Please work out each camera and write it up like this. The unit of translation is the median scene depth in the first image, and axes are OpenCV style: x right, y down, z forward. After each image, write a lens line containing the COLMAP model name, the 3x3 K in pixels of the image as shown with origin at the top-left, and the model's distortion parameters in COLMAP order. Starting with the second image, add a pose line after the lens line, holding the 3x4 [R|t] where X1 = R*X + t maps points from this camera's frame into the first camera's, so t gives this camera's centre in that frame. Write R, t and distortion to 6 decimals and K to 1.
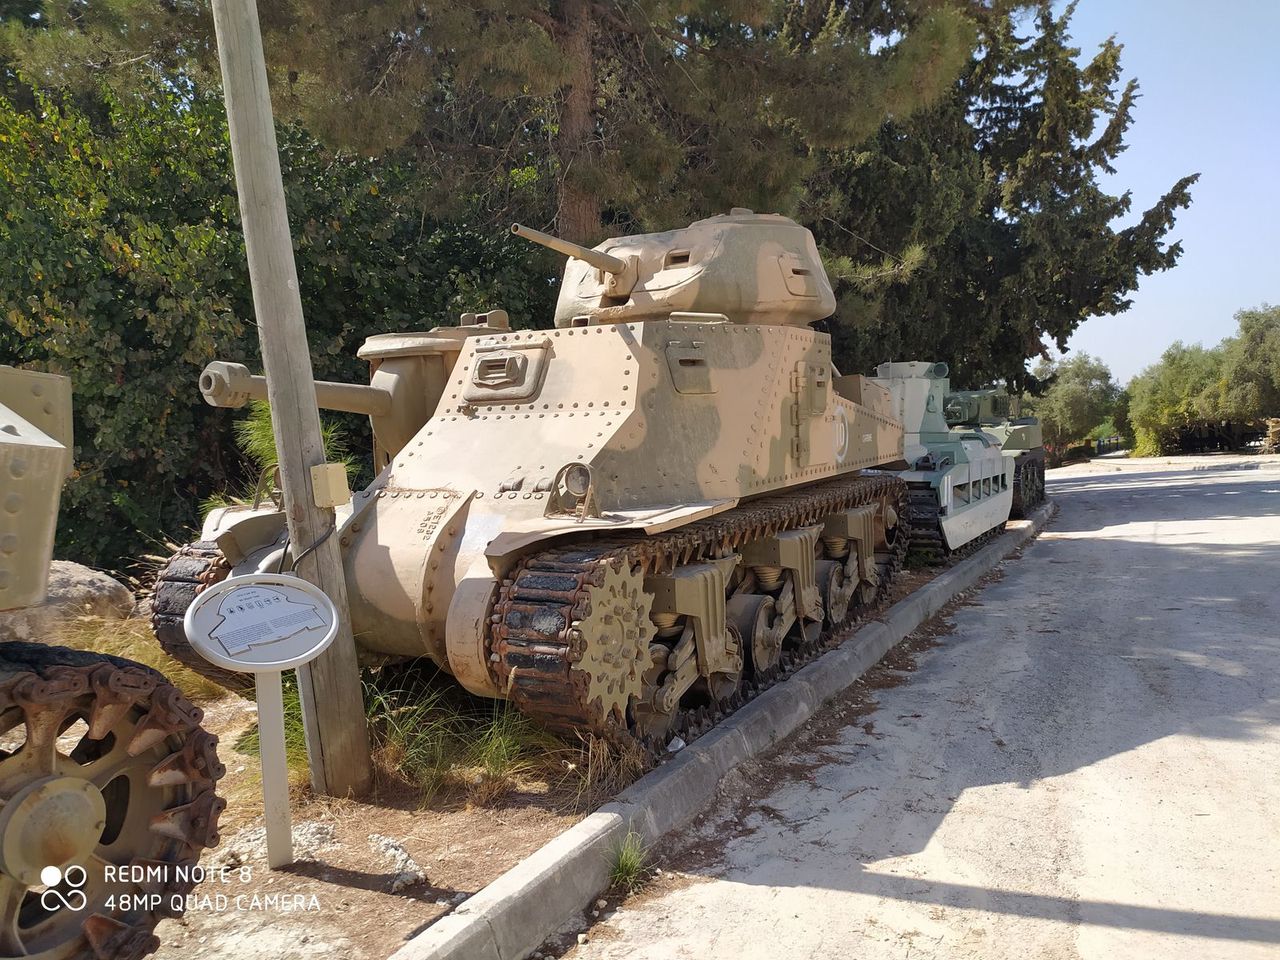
lens RADIAL K [[1017.3, 0, 639.7], [0, 1017.3, 478.5], [0, 0, 1]] dist [-0.034622, 0.014893]
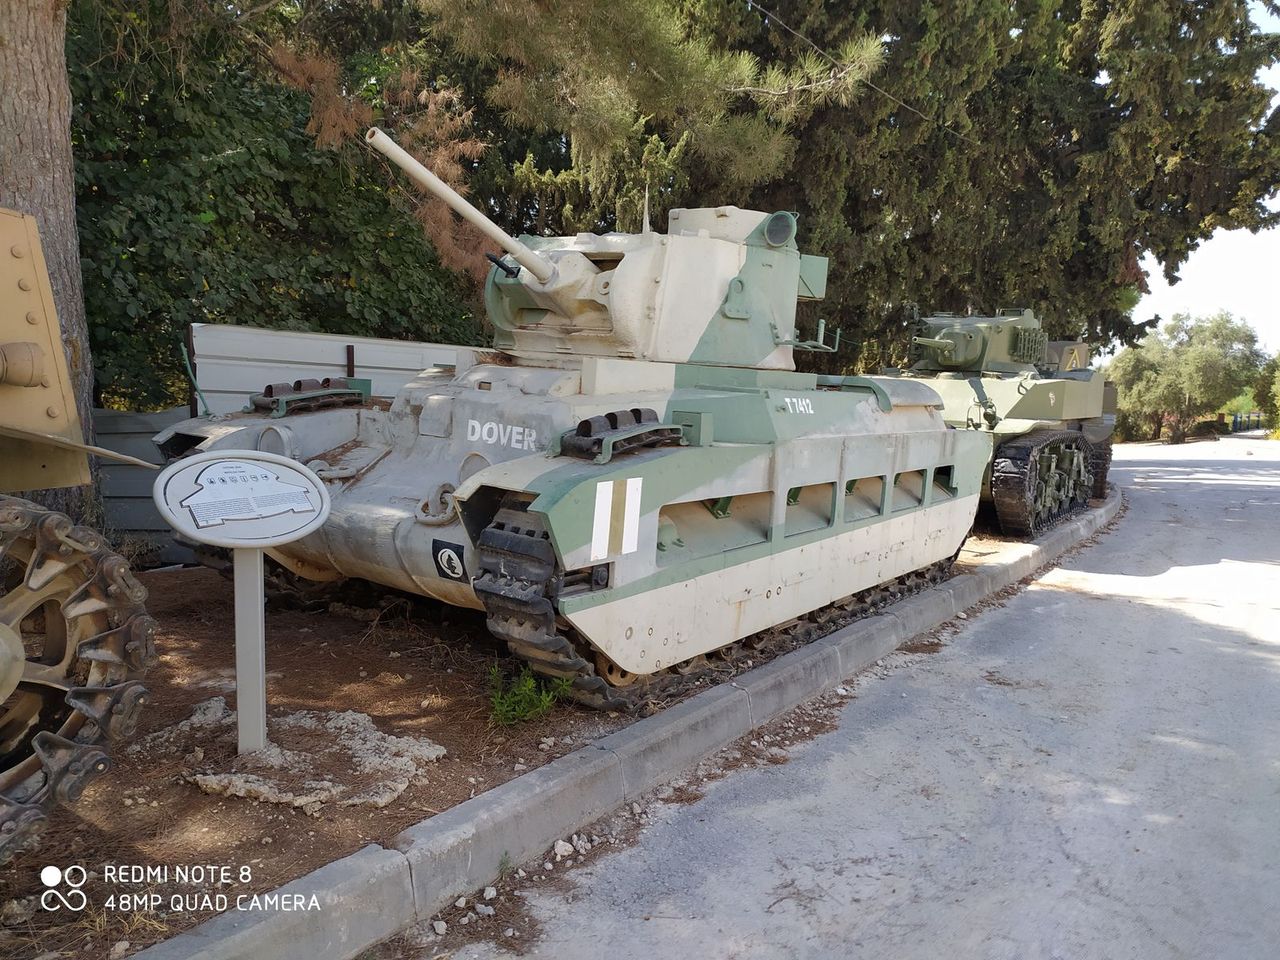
lens RADIAL K [[1017.3, 0, 639.9], [0, 1017.3, 484.1], [0, 0, 1]] dist [-0.034622, 0.014893]
pose [[0.989981, 0.093706, -0.105629, 0.149682], [-0.085564, 0.993184, 0.079148, -0.012989], [0.112325, -0.069317, 0.991251, 0.276710]]
